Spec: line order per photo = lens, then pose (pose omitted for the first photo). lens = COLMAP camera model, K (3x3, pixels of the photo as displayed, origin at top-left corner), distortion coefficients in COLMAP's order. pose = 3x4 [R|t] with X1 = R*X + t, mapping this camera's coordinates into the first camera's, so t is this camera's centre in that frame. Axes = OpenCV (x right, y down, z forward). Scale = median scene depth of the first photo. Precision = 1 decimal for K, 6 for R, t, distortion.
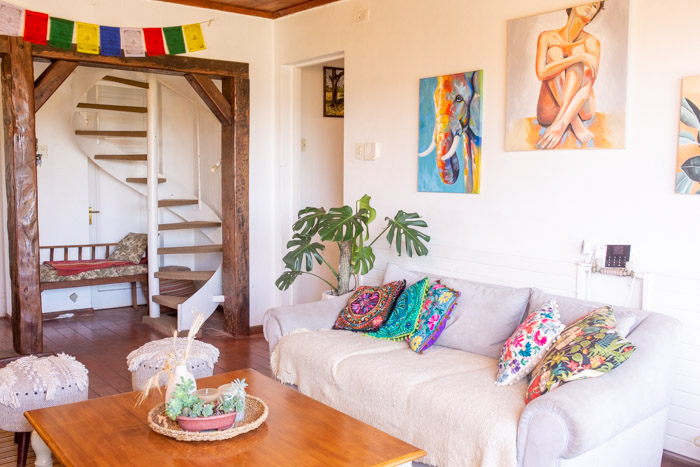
lens RADIAL K [[704.3, 0, 347.9], [0, 704.3, 232.2], [0, 0, 1]] dist [0.005159, 0.000000]
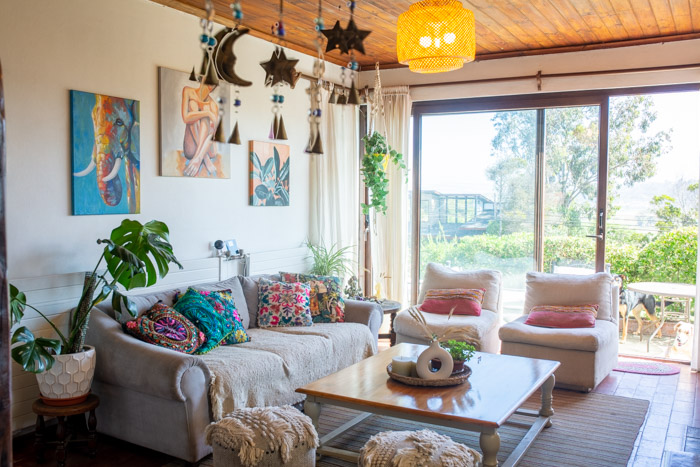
lens RADIAL K [[704.3, 0, 346.3], [0, 704.3, 232.7], [0, 0, 1]] dist [0.005159, 0.000000]
pose [[-0.414848, -0.061253, 0.907827, -0.641447], [0.065490, 0.993134, 0.096936, -0.074995], [-0.907531, 0.099668, -0.407988, 0.790499]]
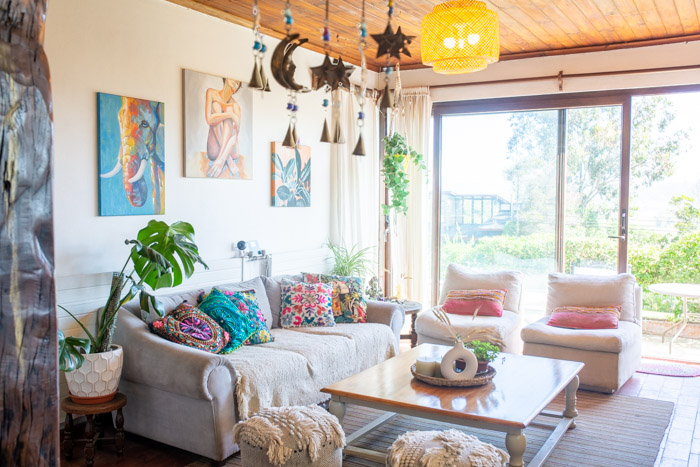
lens RADIAL K [[704.3, 0, 345.8], [0, 704.3, 233.6], [0, 0, 1]] dist [0.005159, 0.000000]
pose [[-0.394421, -0.061670, 0.916858, -0.641077], [0.067342, 0.993123, 0.095769, -0.075906], [-0.916459, 0.099517, -0.387556, 0.798872]]
